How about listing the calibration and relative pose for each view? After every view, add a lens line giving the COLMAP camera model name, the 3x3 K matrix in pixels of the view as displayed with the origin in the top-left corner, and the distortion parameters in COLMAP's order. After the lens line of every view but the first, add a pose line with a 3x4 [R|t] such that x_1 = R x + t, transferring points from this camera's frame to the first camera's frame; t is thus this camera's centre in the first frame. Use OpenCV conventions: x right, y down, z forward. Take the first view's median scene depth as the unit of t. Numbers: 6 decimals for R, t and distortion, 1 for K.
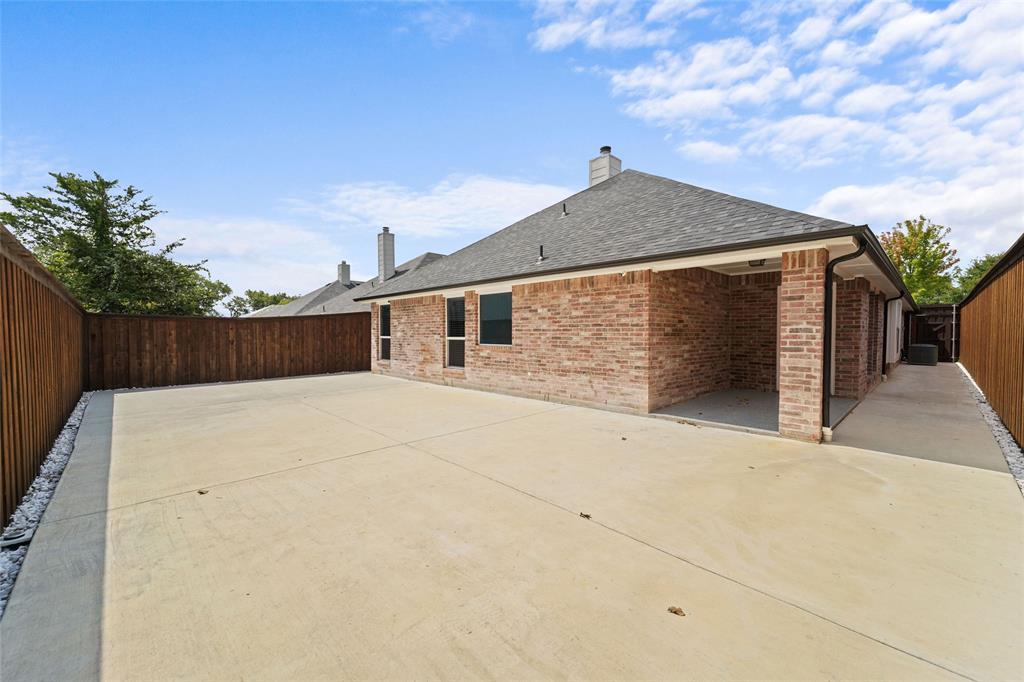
lens RADIAL K [[406.8, 0, 505.7], [0, 406.8, 338.3], [0, 0, 1]] dist [0.018701, -0.000208]
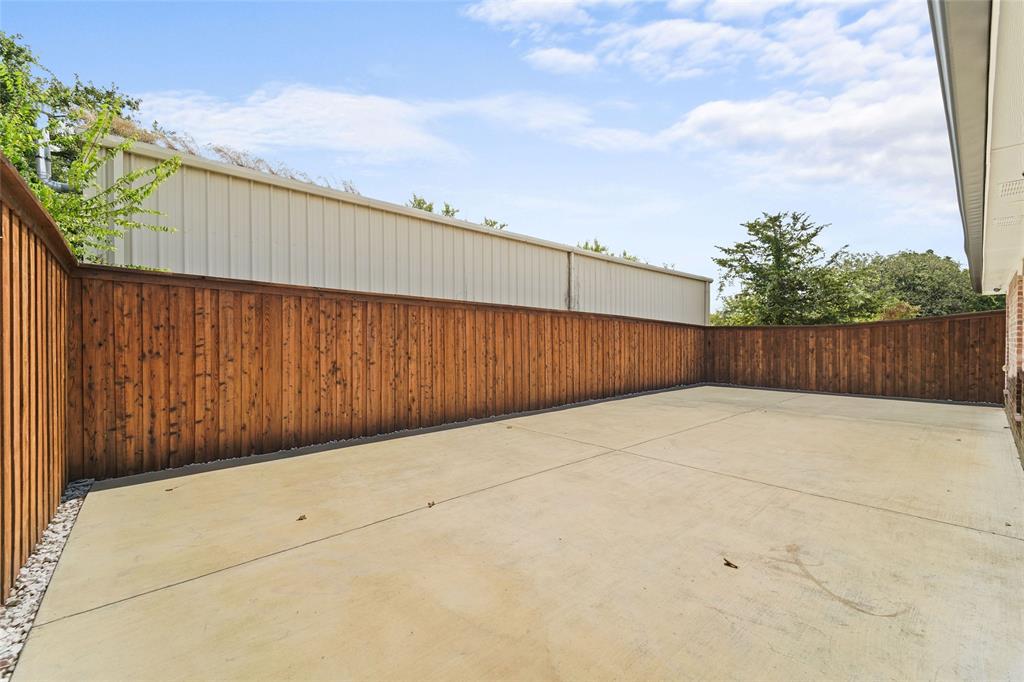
lens RADIAL K [[406.8, 0, 505.7], [0, 406.8, 338.3], [0, 0, 1]] dist [0.018701, -0.000208]
pose [[-0.021812, 0.001103, -0.999761, 0.311101], [-0.018014, 0.999837, 0.001496, -0.007924], [0.999600, 0.018042, -0.021788, 0.285091]]
